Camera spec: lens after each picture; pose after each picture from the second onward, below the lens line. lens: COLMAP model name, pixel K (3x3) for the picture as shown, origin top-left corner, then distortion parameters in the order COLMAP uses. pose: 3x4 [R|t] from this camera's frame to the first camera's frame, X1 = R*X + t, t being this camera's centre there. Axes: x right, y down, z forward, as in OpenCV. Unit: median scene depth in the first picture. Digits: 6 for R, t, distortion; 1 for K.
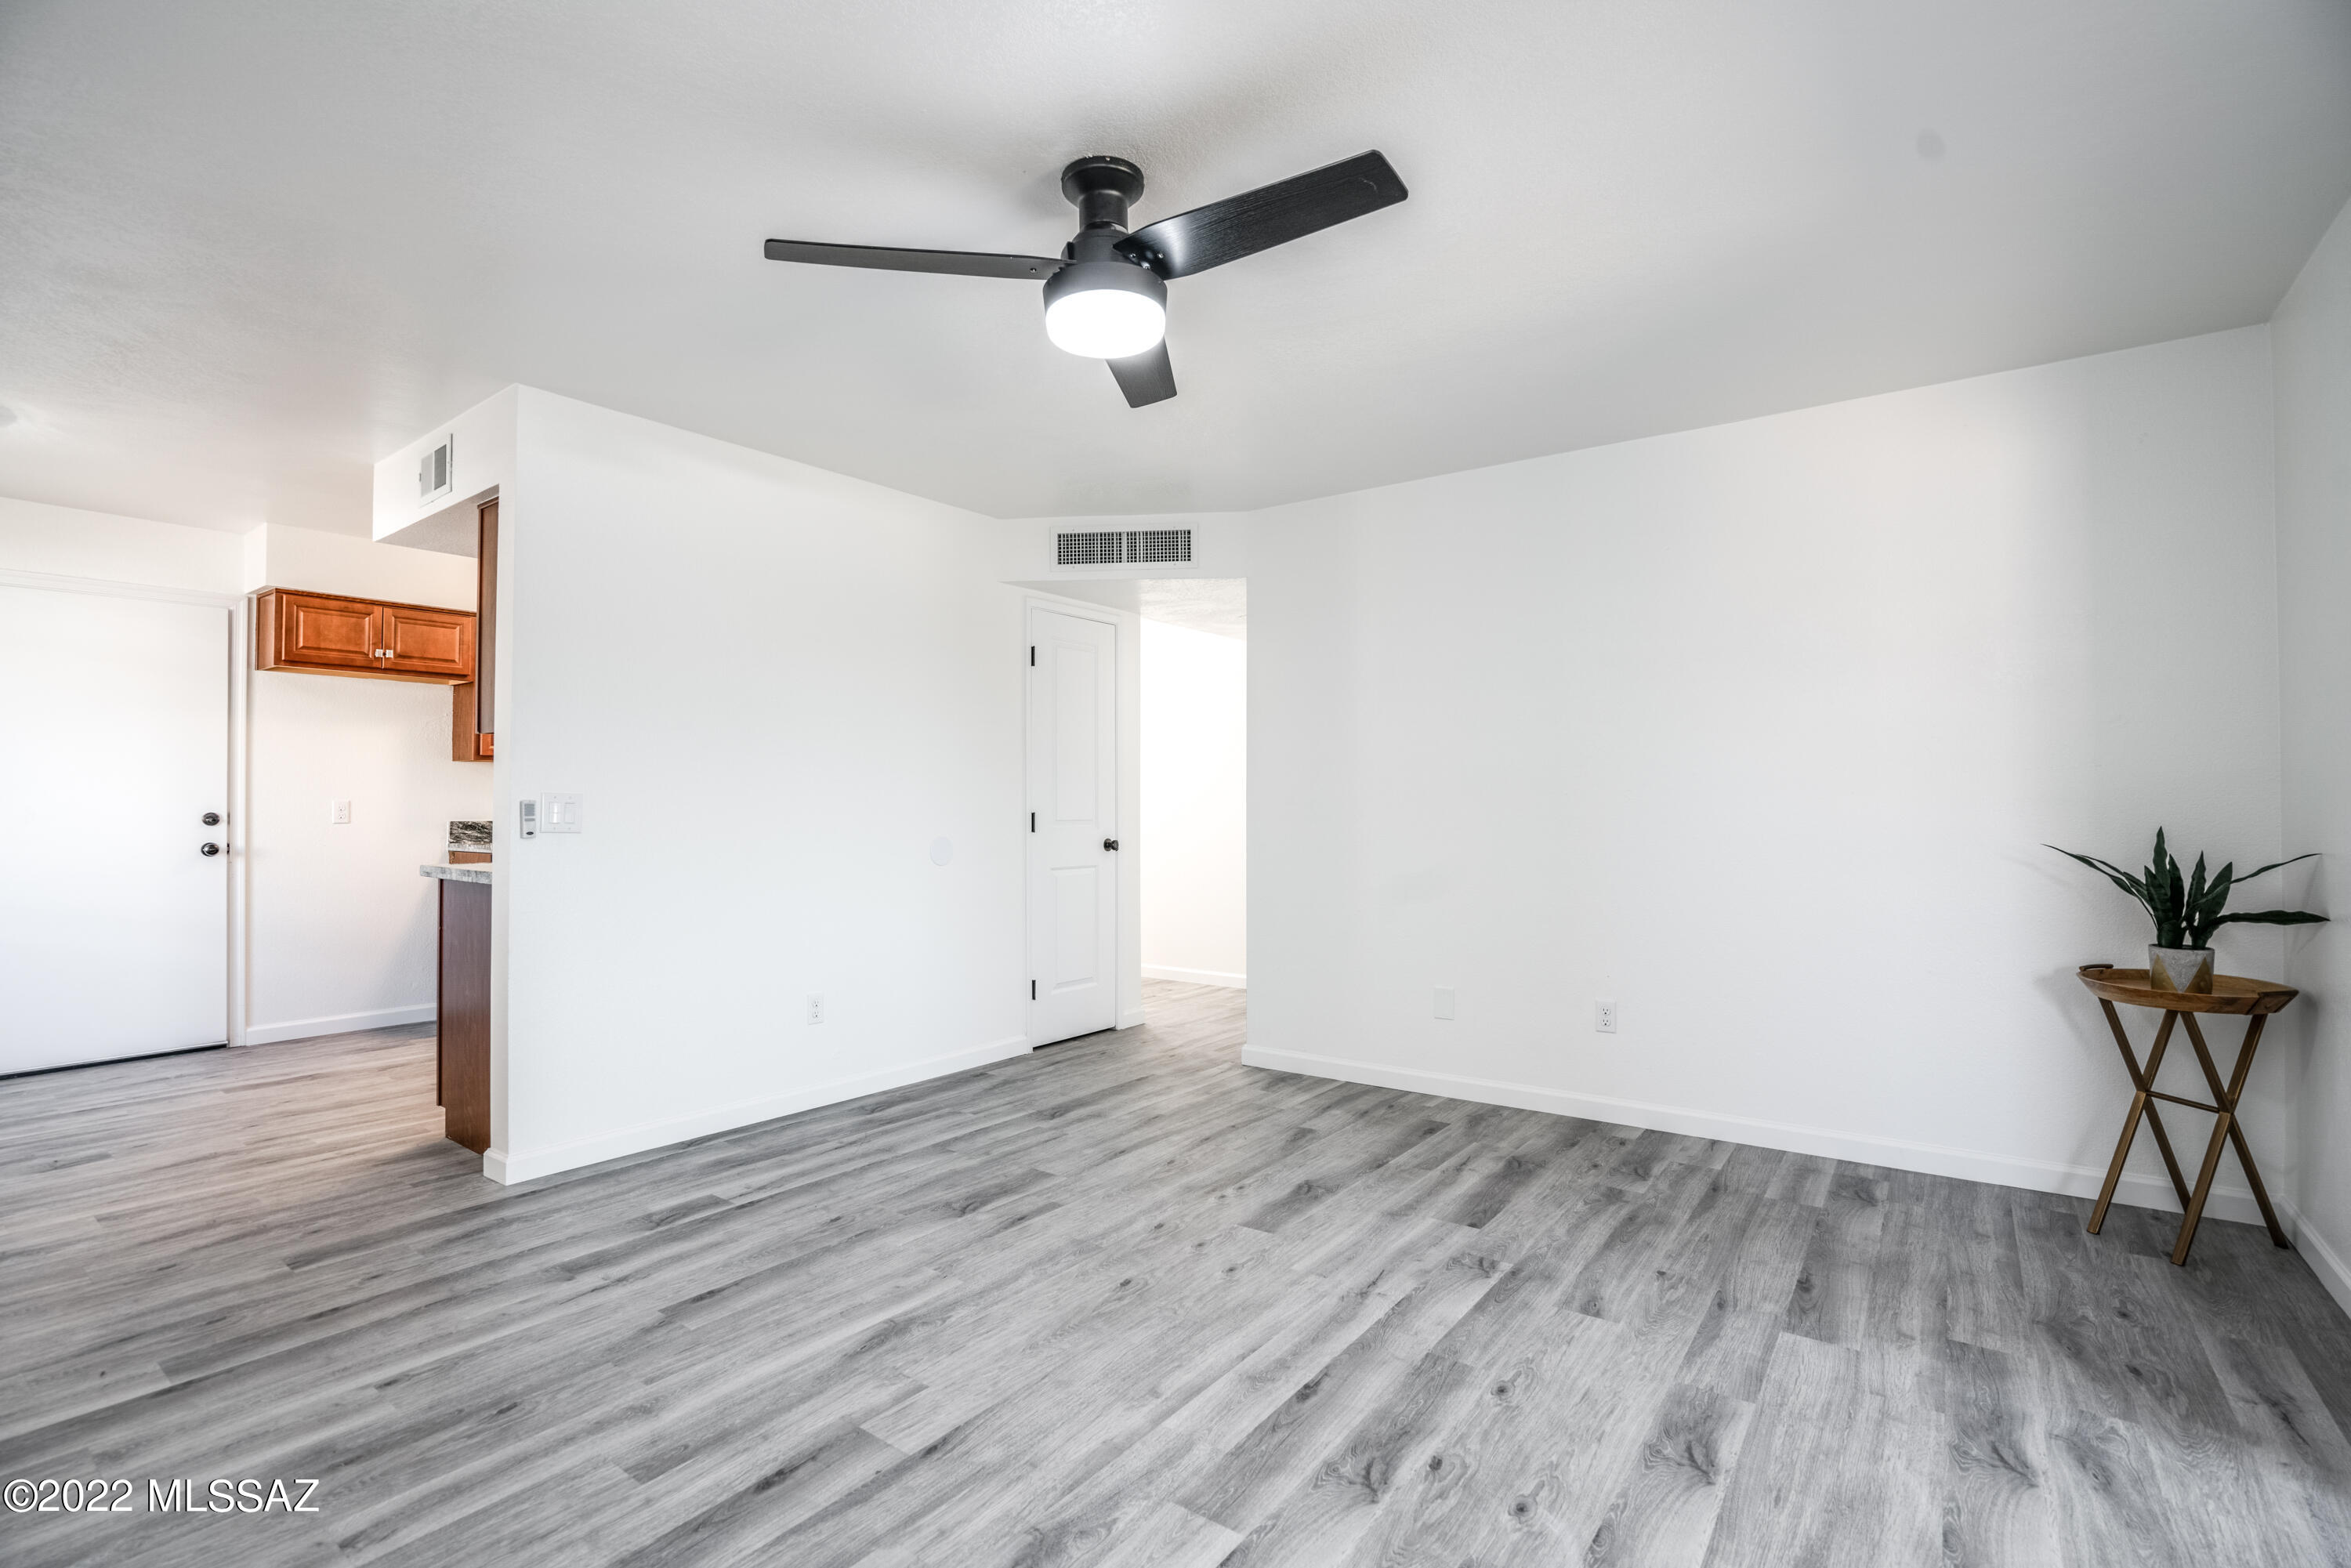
lens RADIAL K [[1077.6, 0, 1174.9], [0, 1077.6, 784.4], [0, 0, 1]] dist [-0.061488, 0.024891]
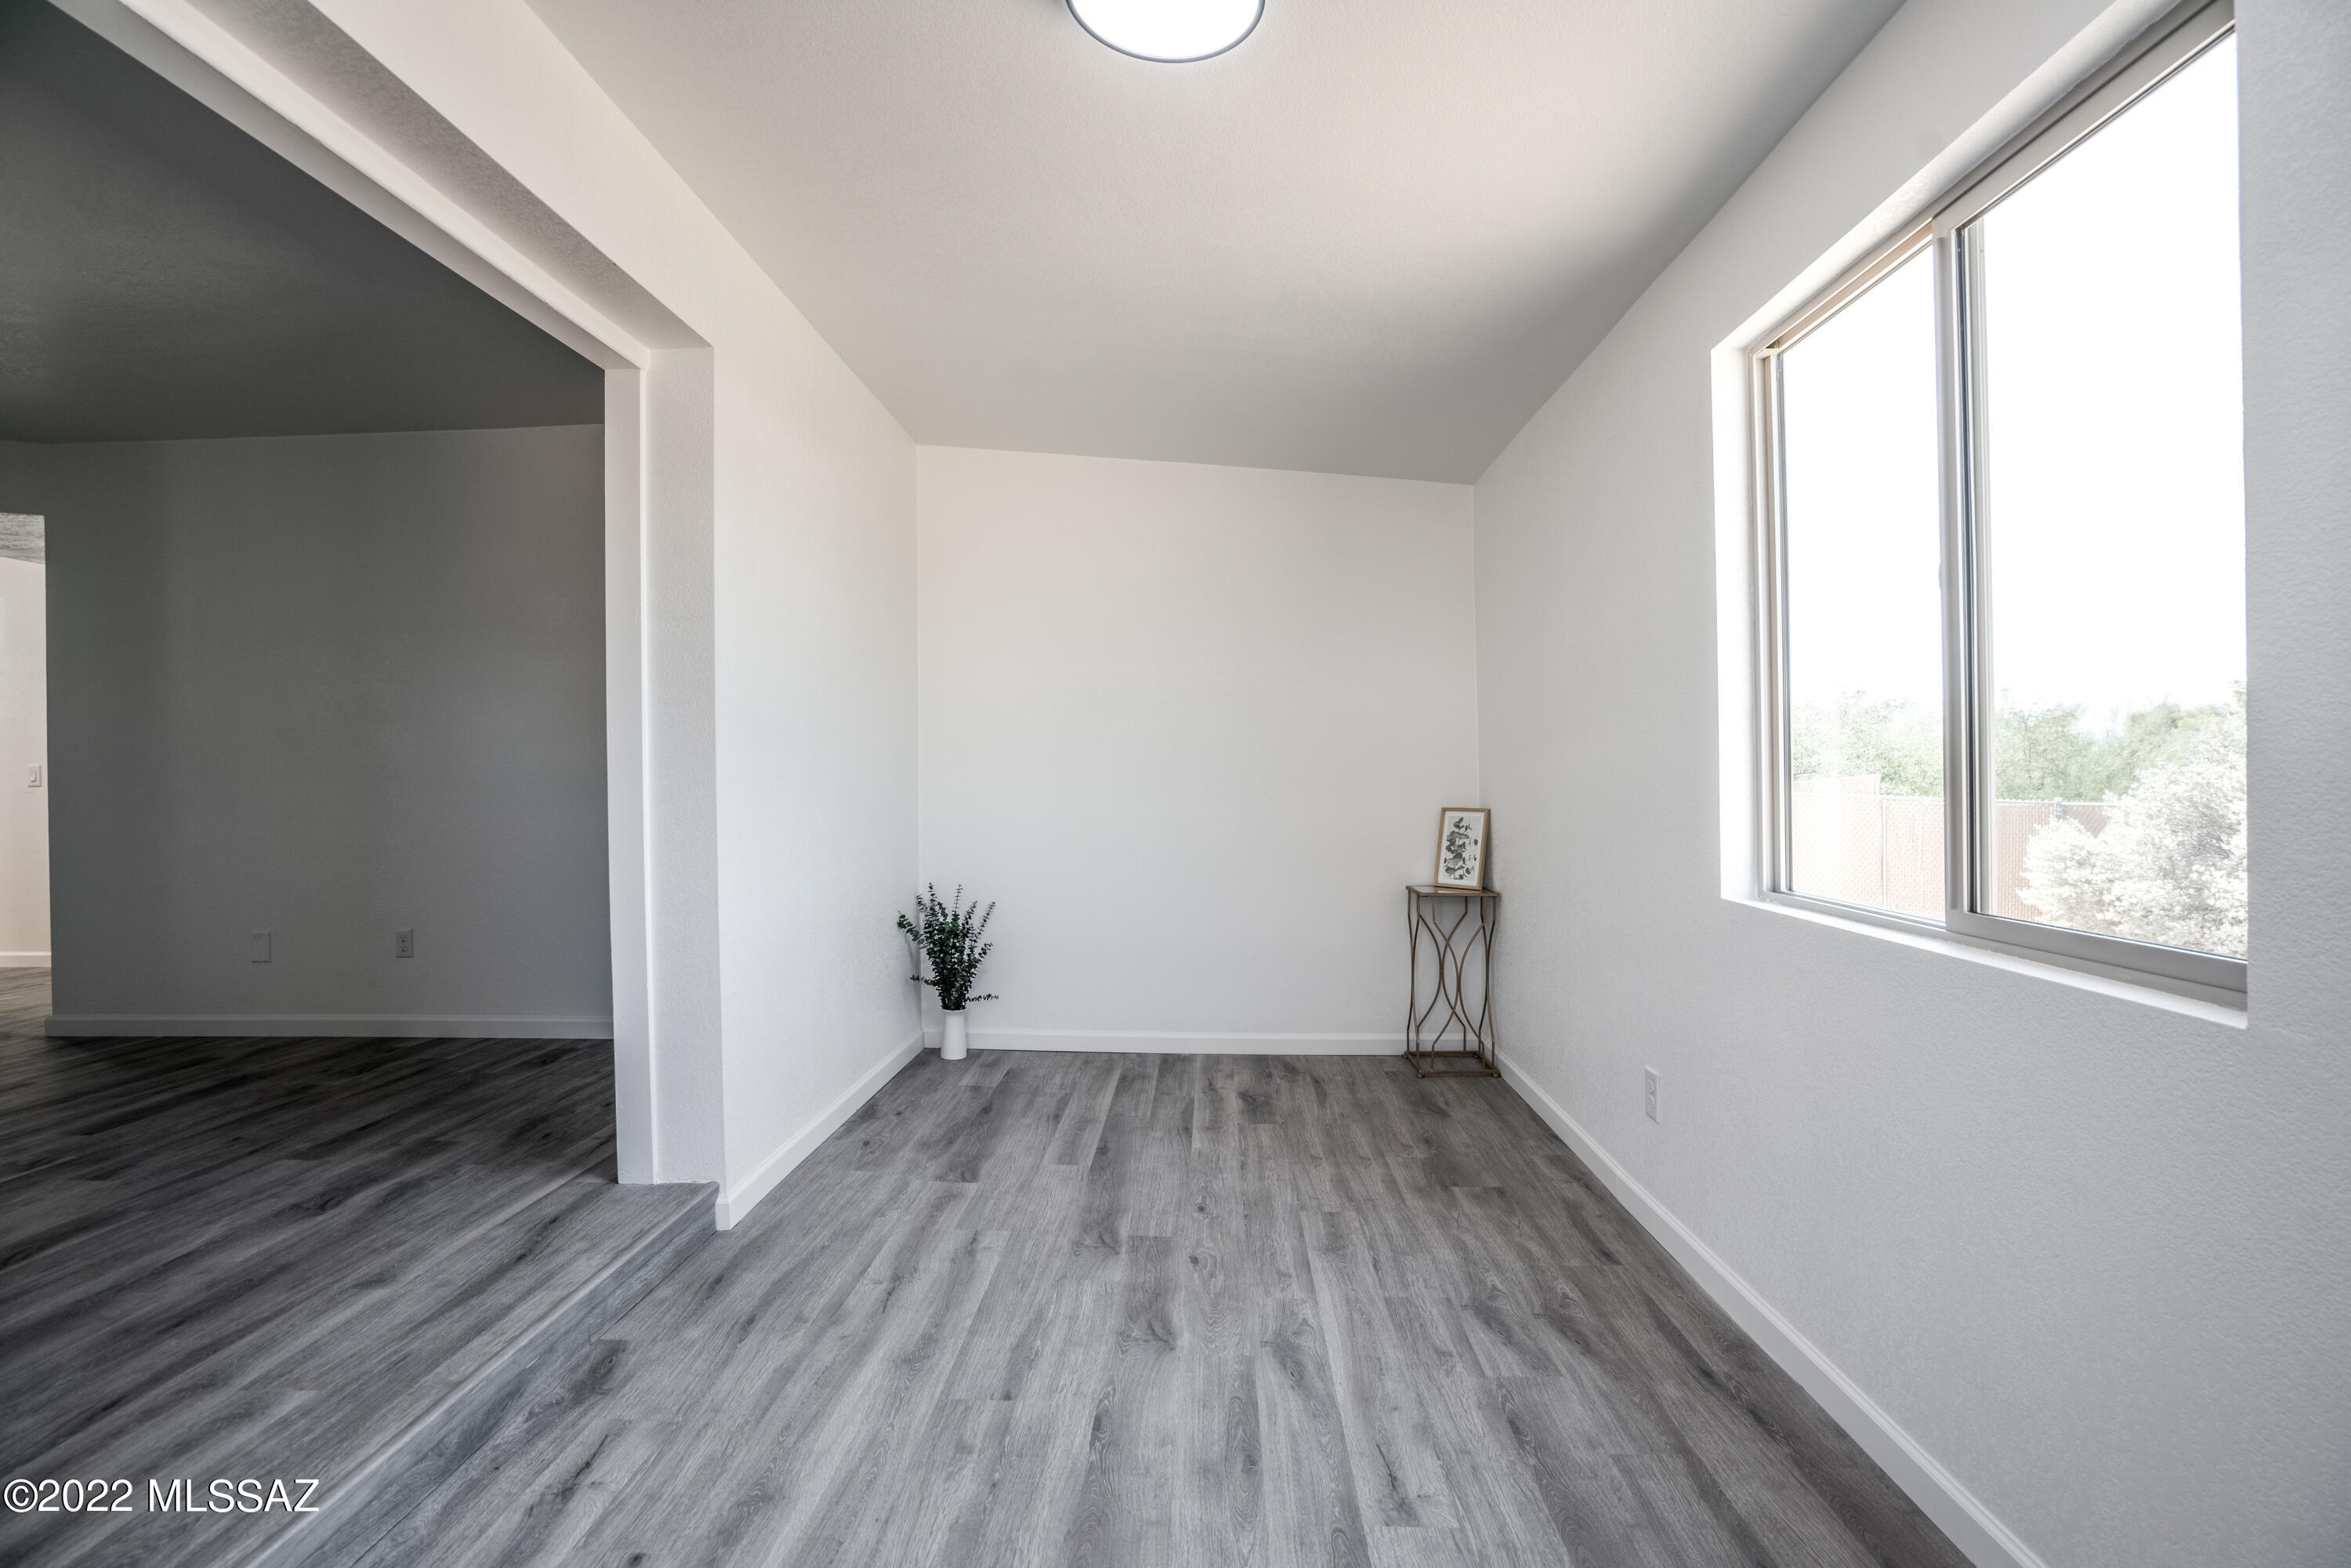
lens RADIAL K [[1077.6, 0, 1174.9], [0, 1077.6, 784.4], [0, 0, 1]] dist [-0.061488, 0.024891]
pose [[0.821369, -0.010382, 0.570302, 0.687178], [-0.001085, 0.999804, 0.019763, 0.043648], [-0.570396, -0.016851, 0.821197, -0.570273]]
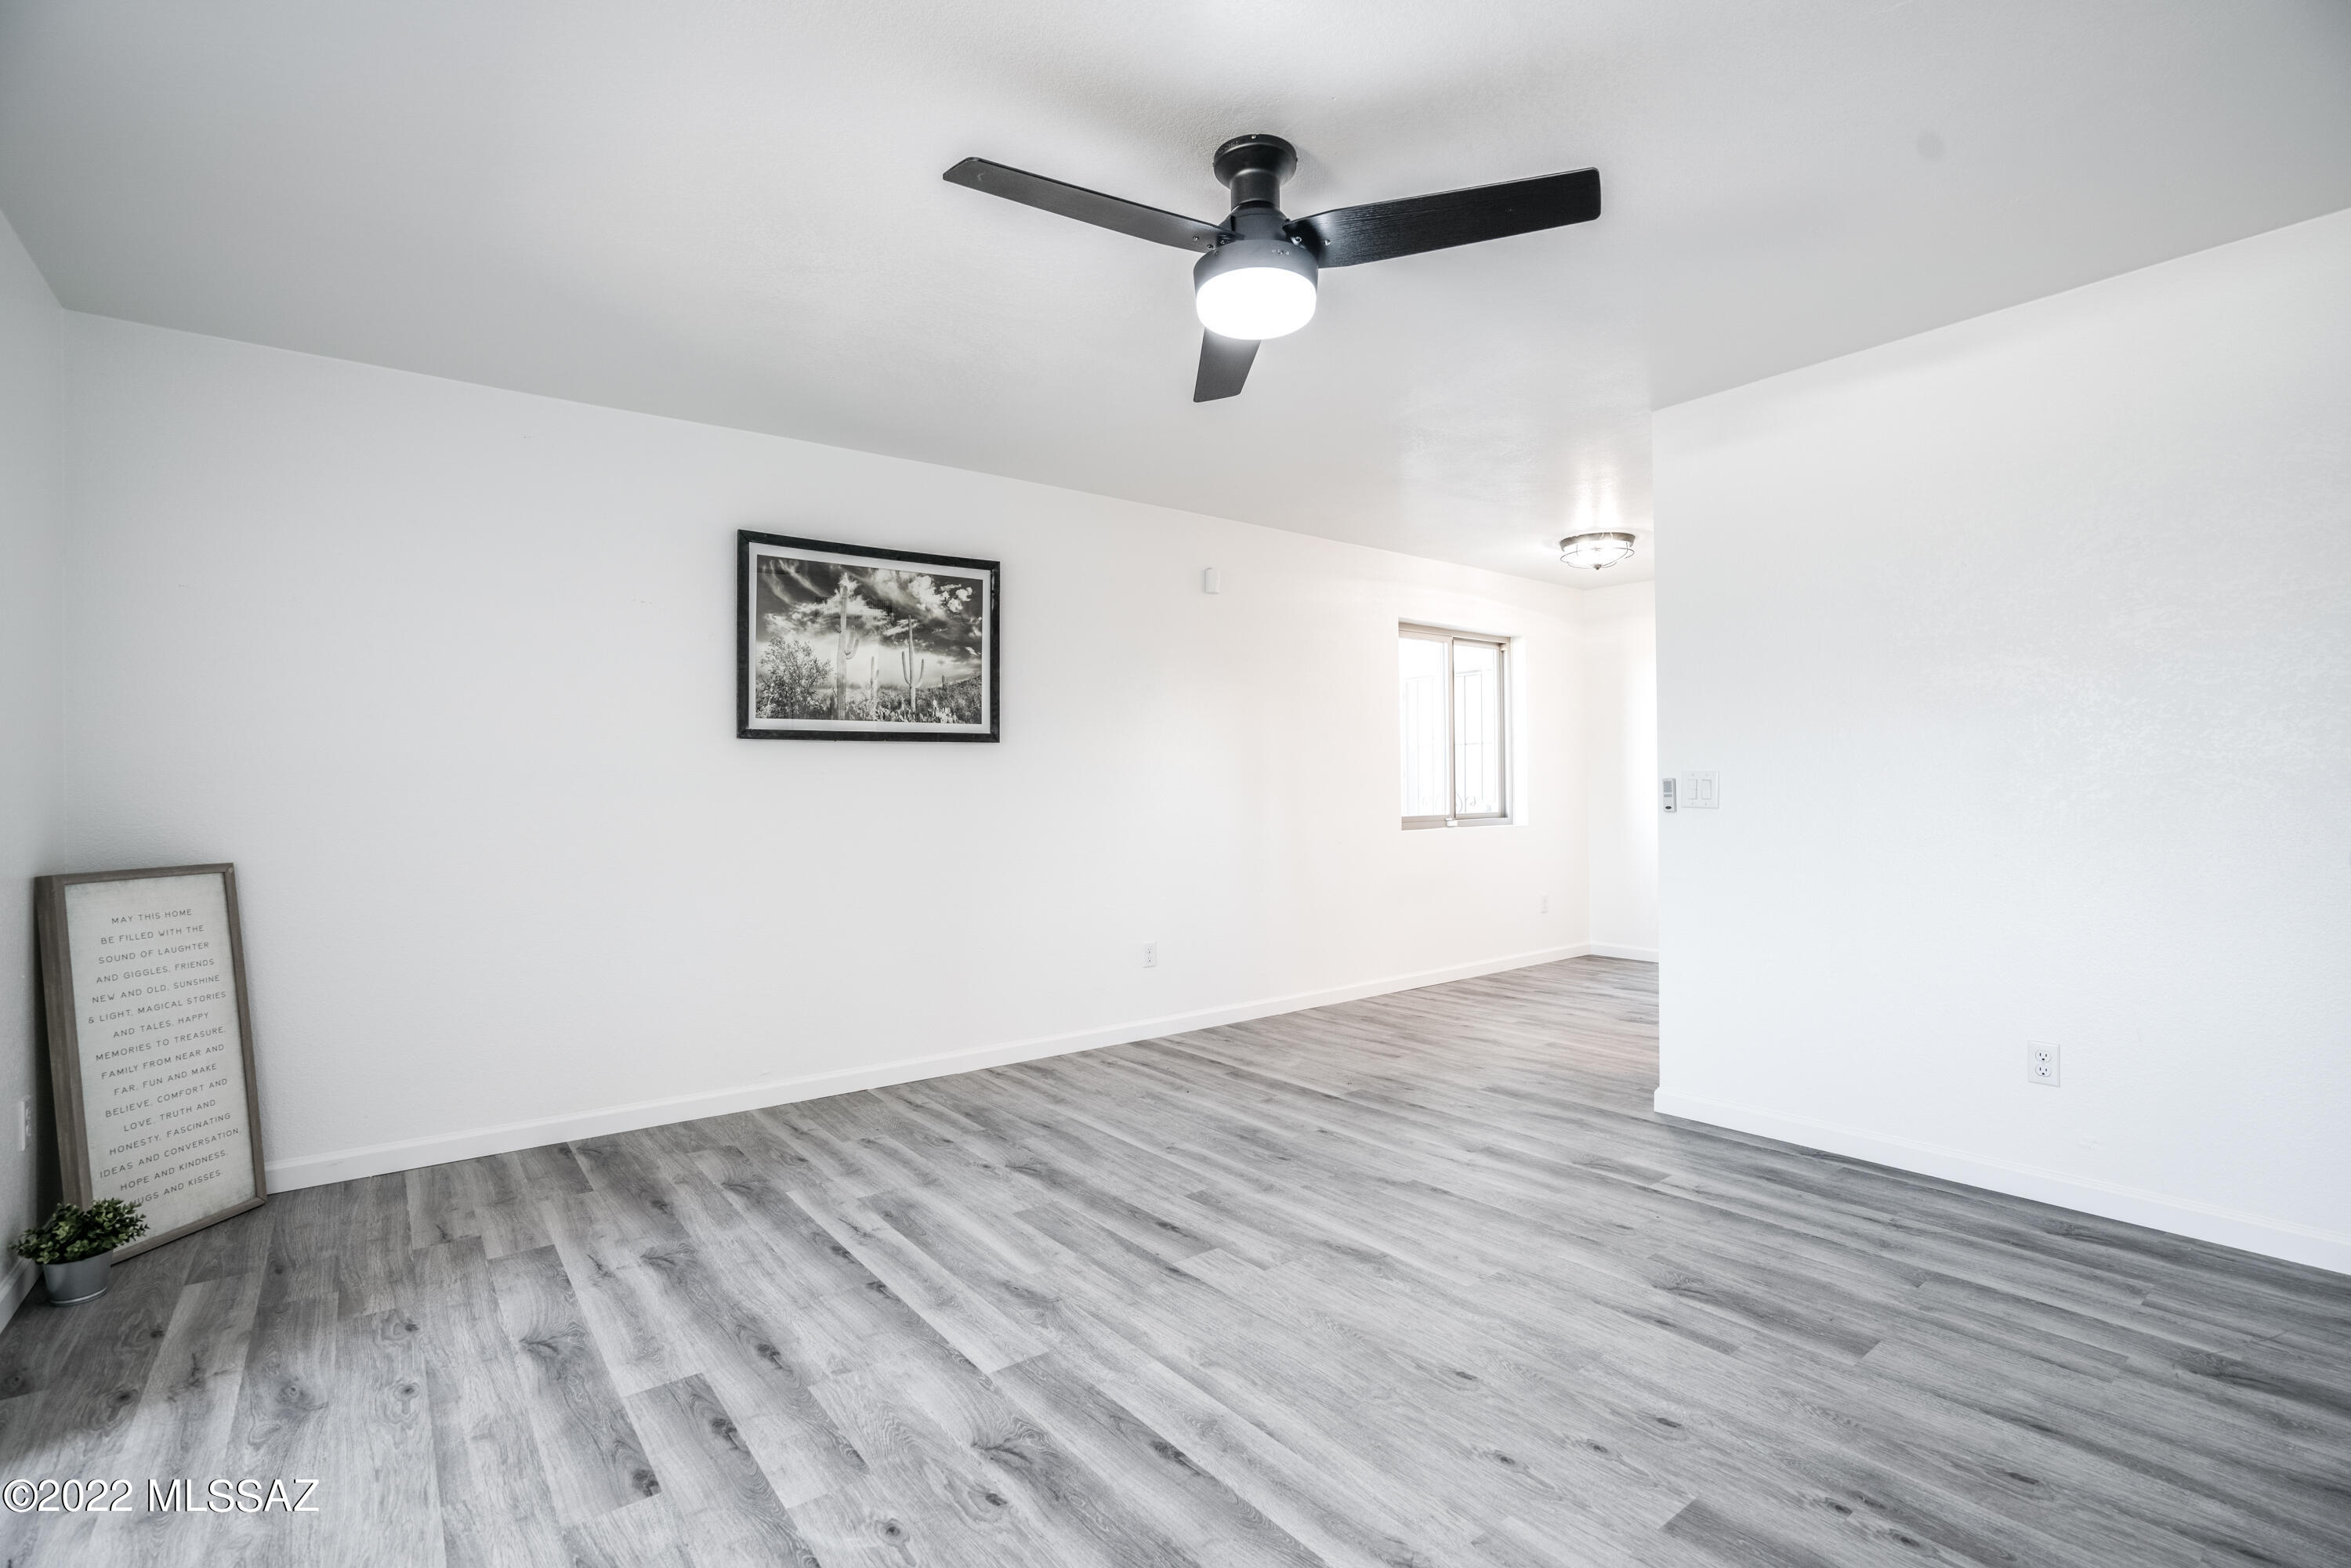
lens RADIAL K [[1077.6, 0, 1174.9], [0, 1077.6, 784.4], [0, 0, 1]] dist [-0.061488, 0.024891]
pose [[-0.274048, 0.000934, -0.961716, 0.805374], [0.030866, 0.999493, -0.007824, 0.018462], [0.961221, -0.031829, -0.273938, 1.046475]]
